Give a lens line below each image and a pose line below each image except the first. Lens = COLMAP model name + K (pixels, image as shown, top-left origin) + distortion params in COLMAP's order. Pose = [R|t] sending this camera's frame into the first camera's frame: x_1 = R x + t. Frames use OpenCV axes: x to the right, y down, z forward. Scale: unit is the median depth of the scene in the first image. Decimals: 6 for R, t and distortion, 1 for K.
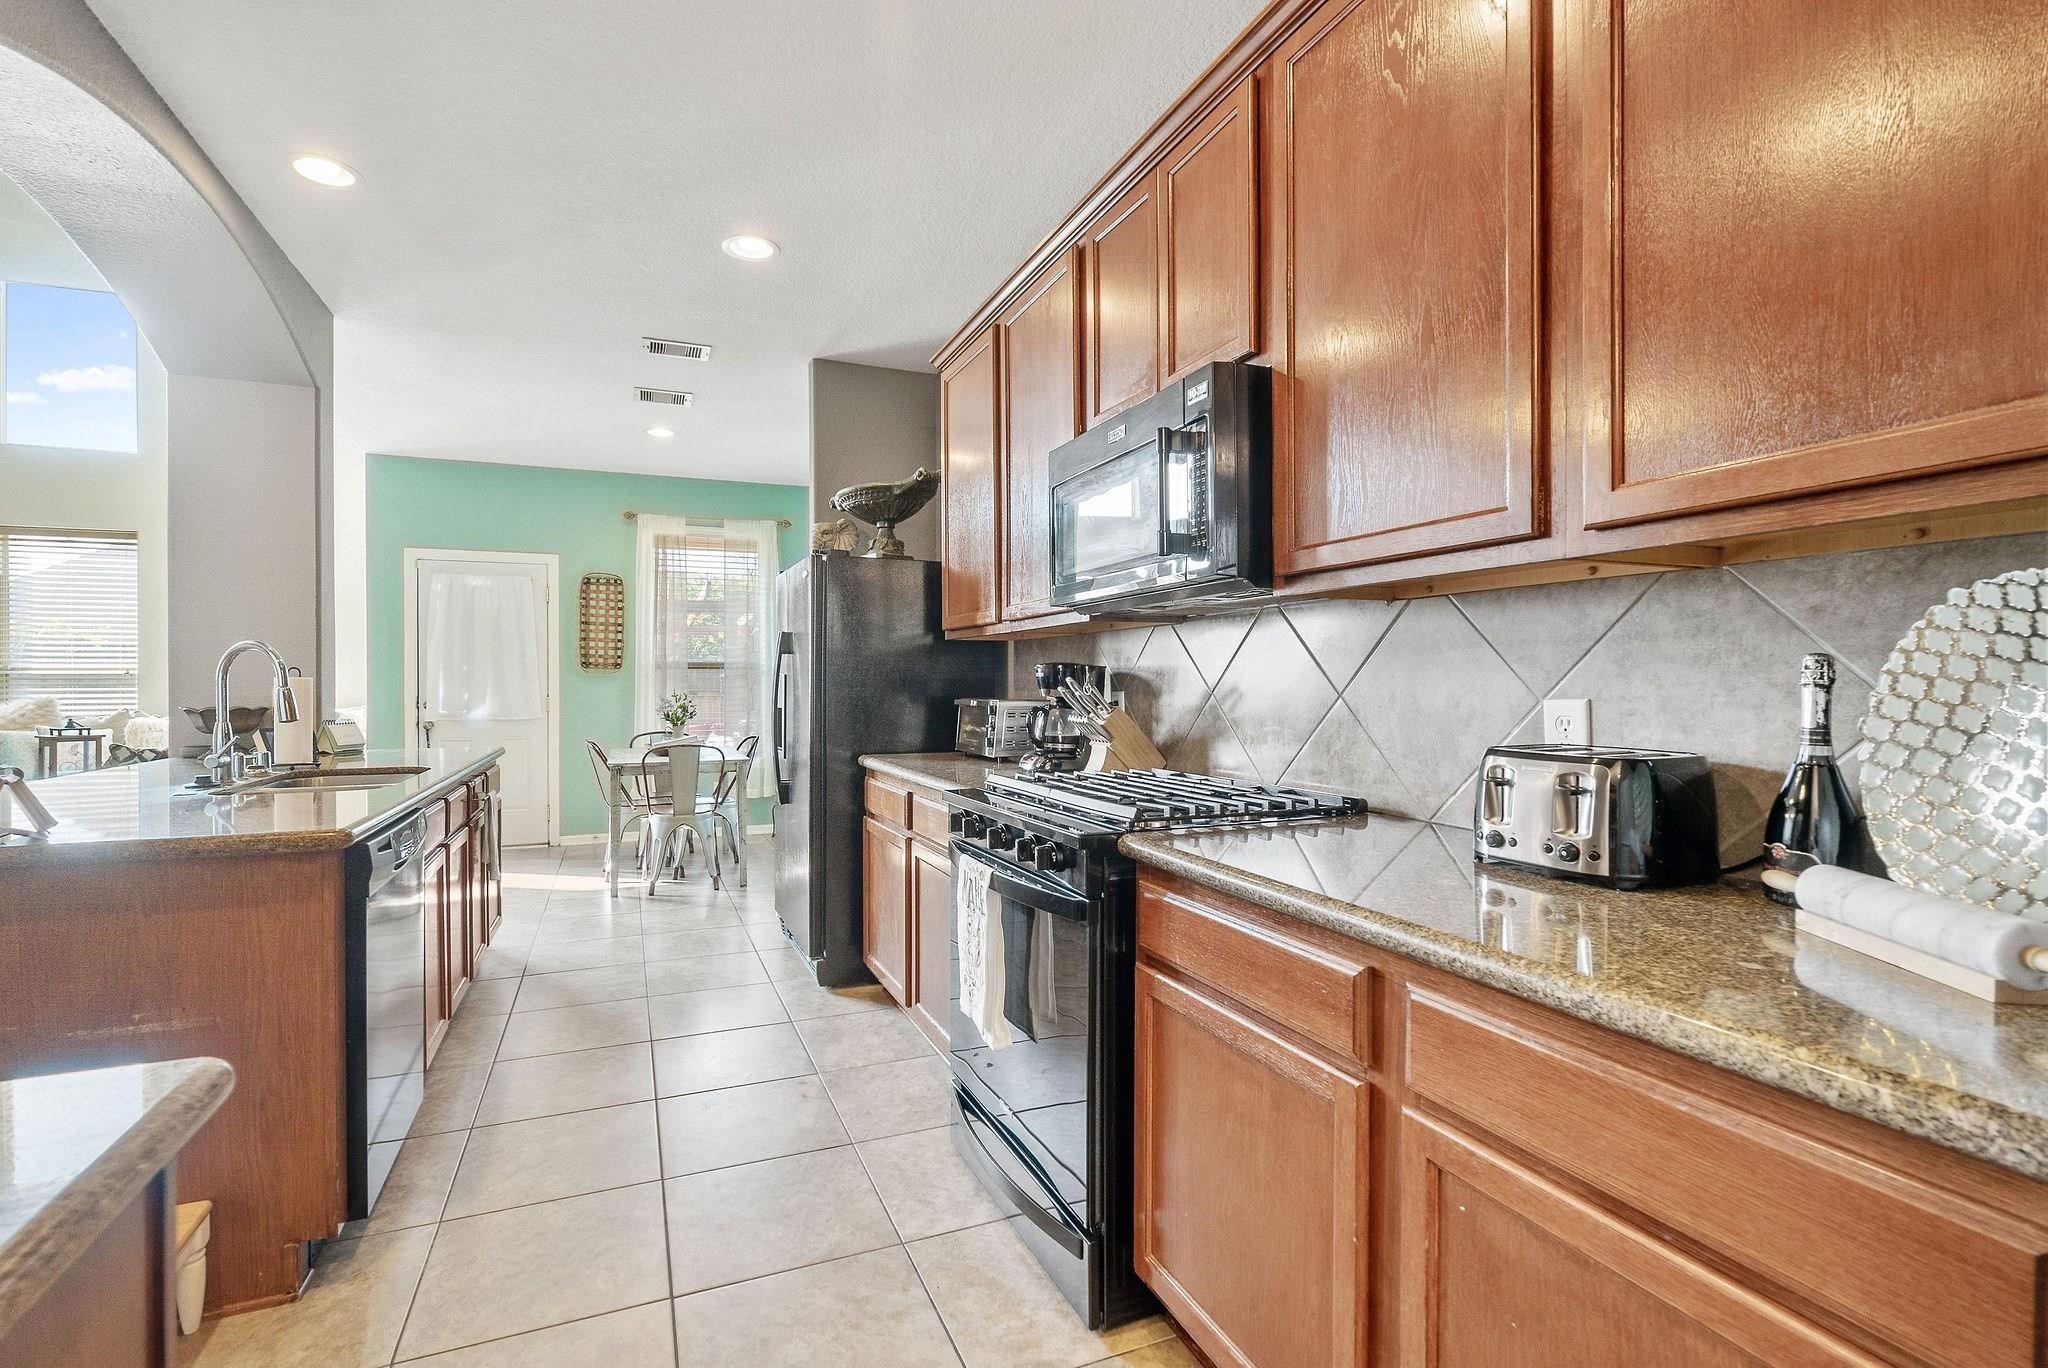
lens RADIAL K [[941.0, 0, 1011.5], [0, 941.0, 679.2], [0, 0, 1]] dist [0.000003, 0.000018]
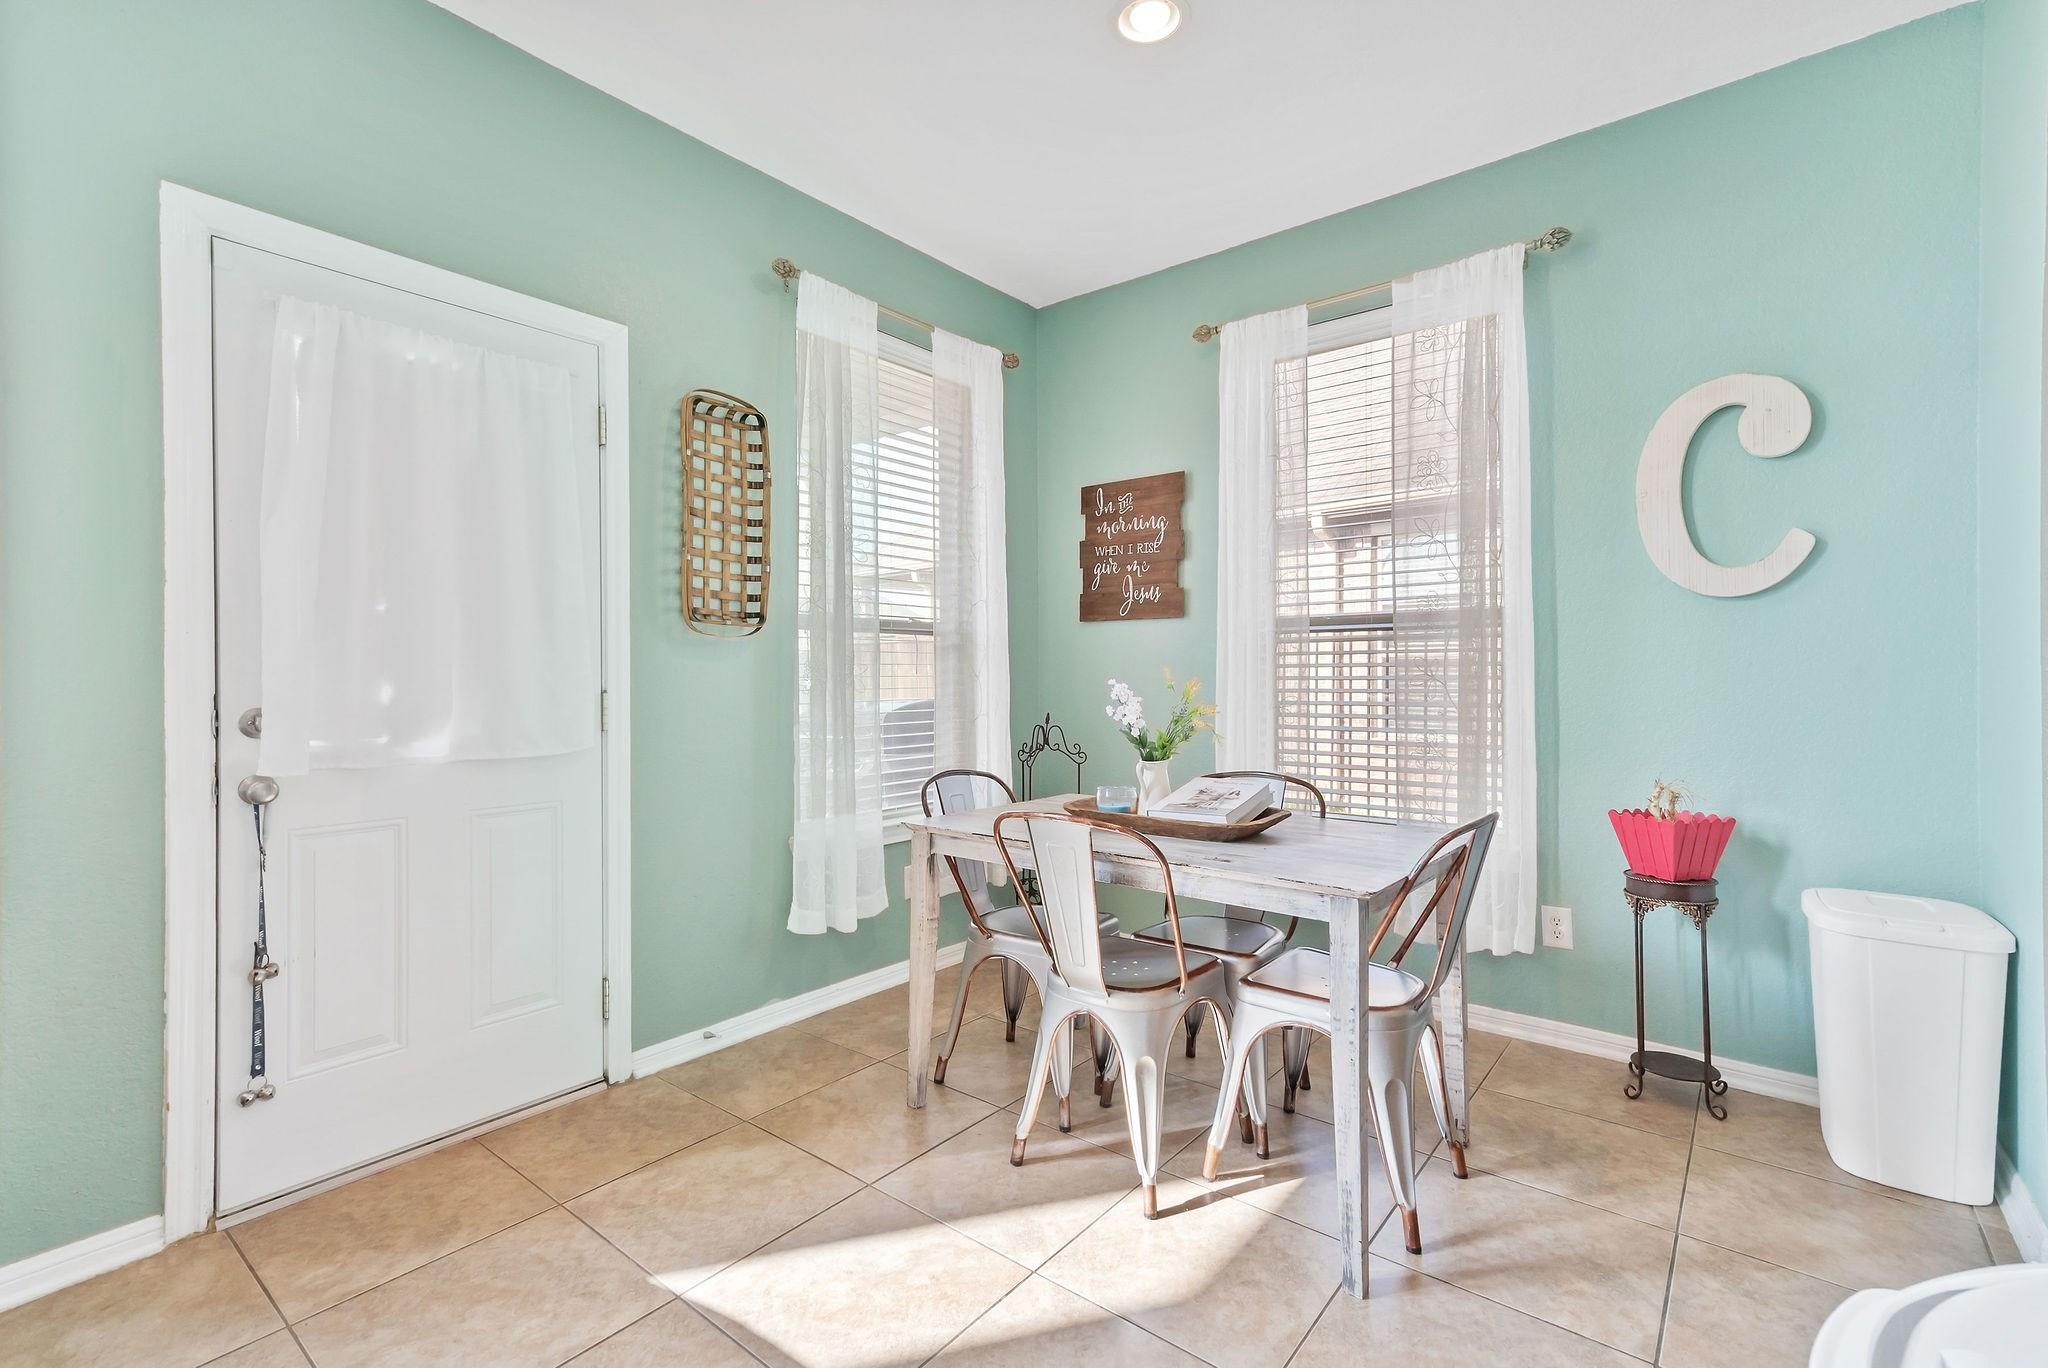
lens RADIAL K [[914.0, 0, 1023.7], [0, 914.0, 666.9], [0, 0, 1]] dist [-0.000247, 0.000123]
pose [[0.877740, 0.009768, 0.479039, -0.519879], [-0.010128, 0.999947, -0.001831, 0.007067], [-0.479031, -0.003244, 0.877792, 0.592999]]
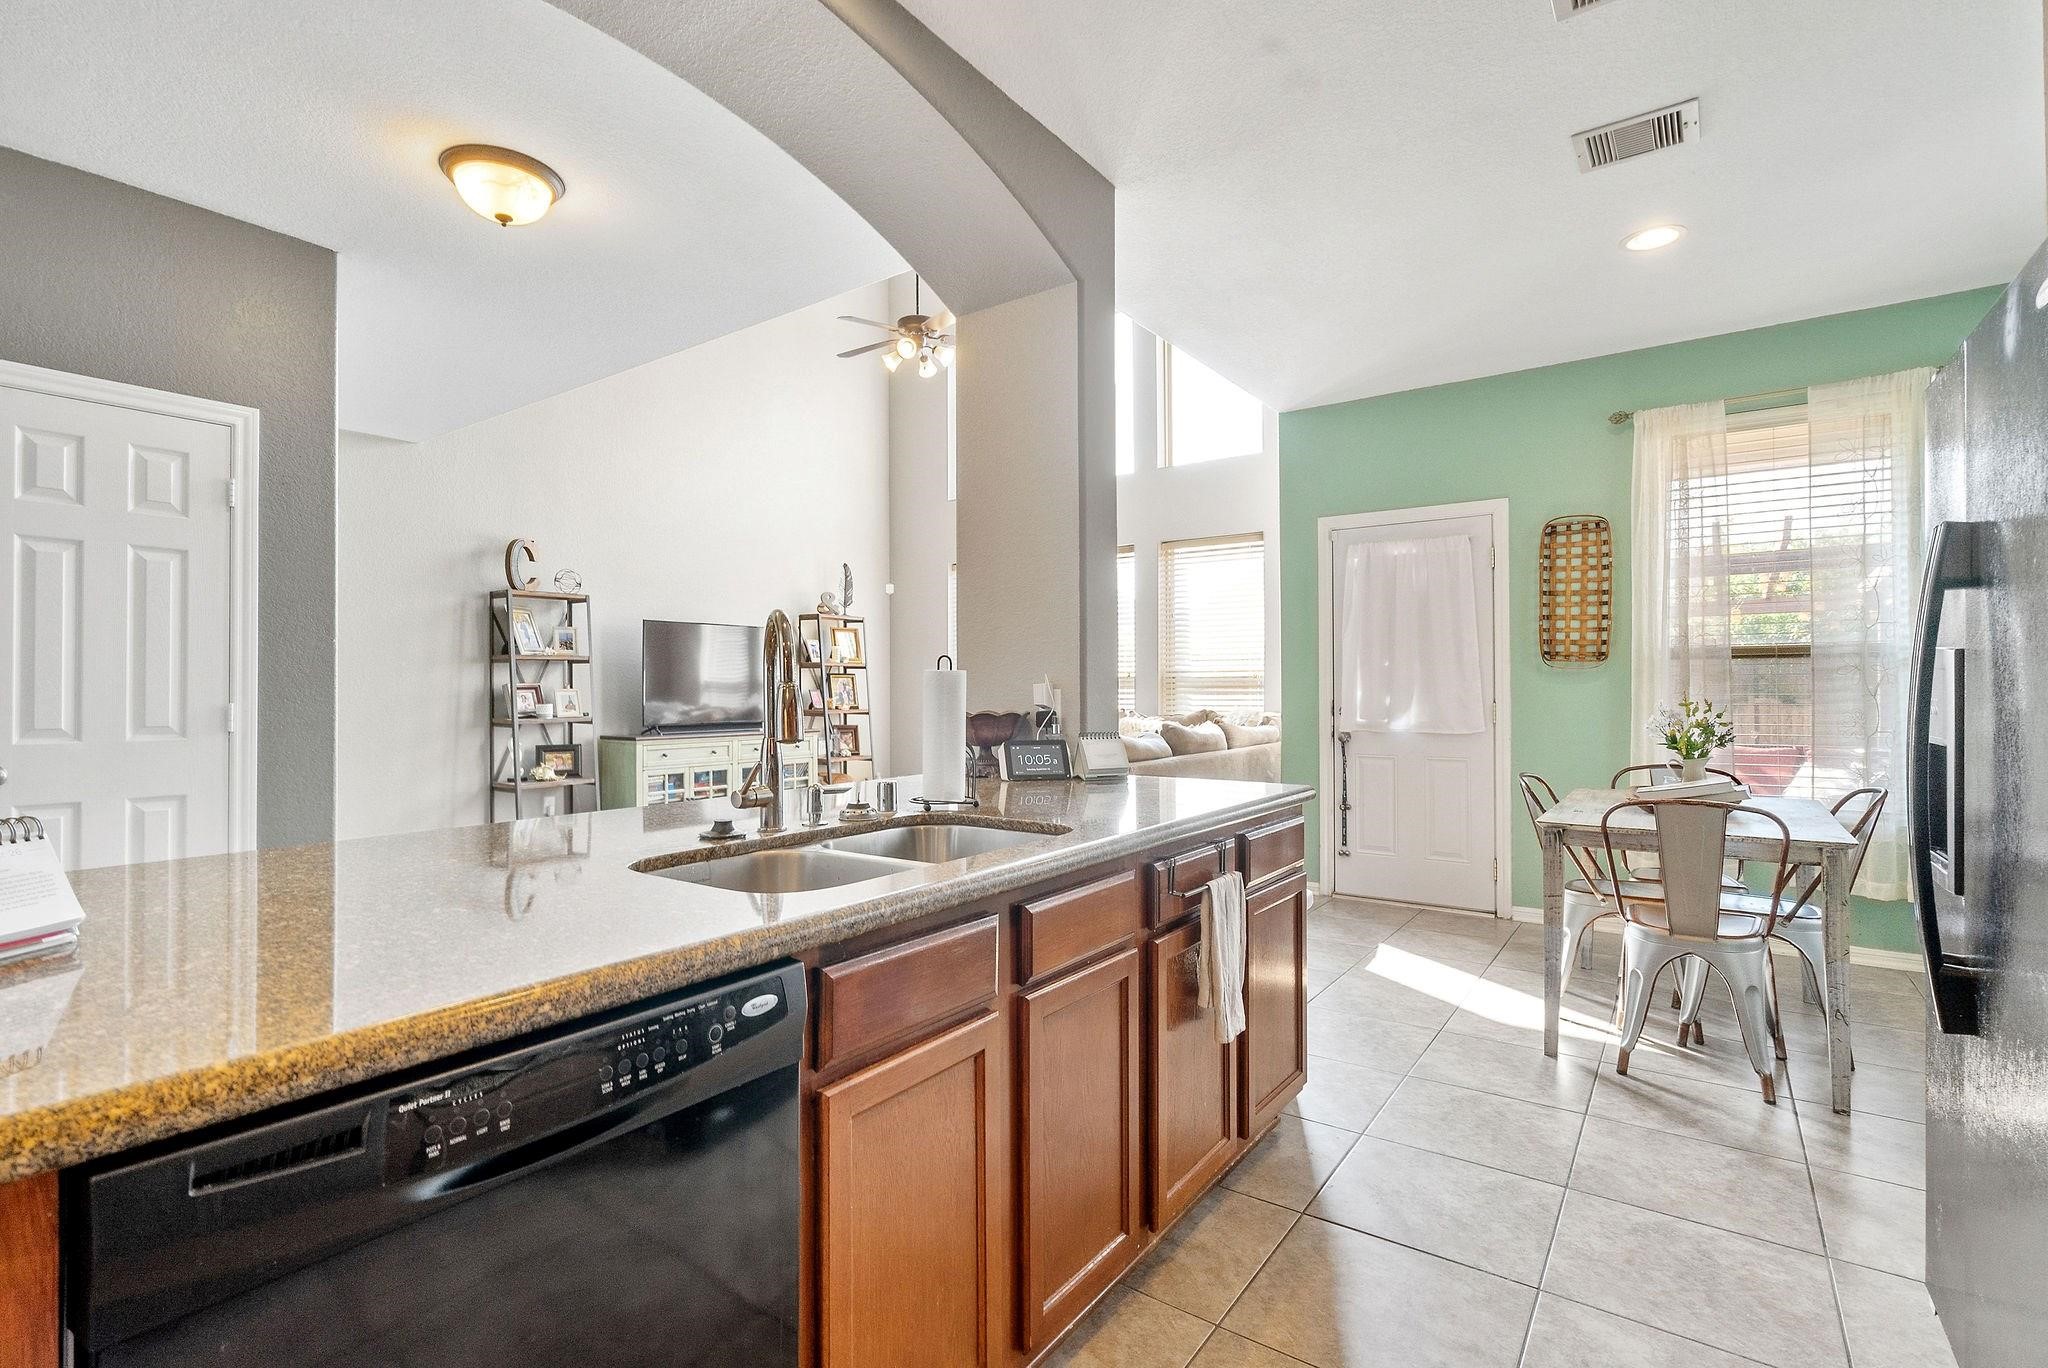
lens RADIAL K [[941.0, 0, 1011.5], [0, 941.0, 679.2], [0, 0, 1]] dist [0.000003, 0.000018]
pose [[0.516004, -0.007529, -0.856553, -0.078227], [0.004263, 0.999972, -0.006222, 0.003884], [0.856576, -0.000441, 0.516021, 0.330937]]
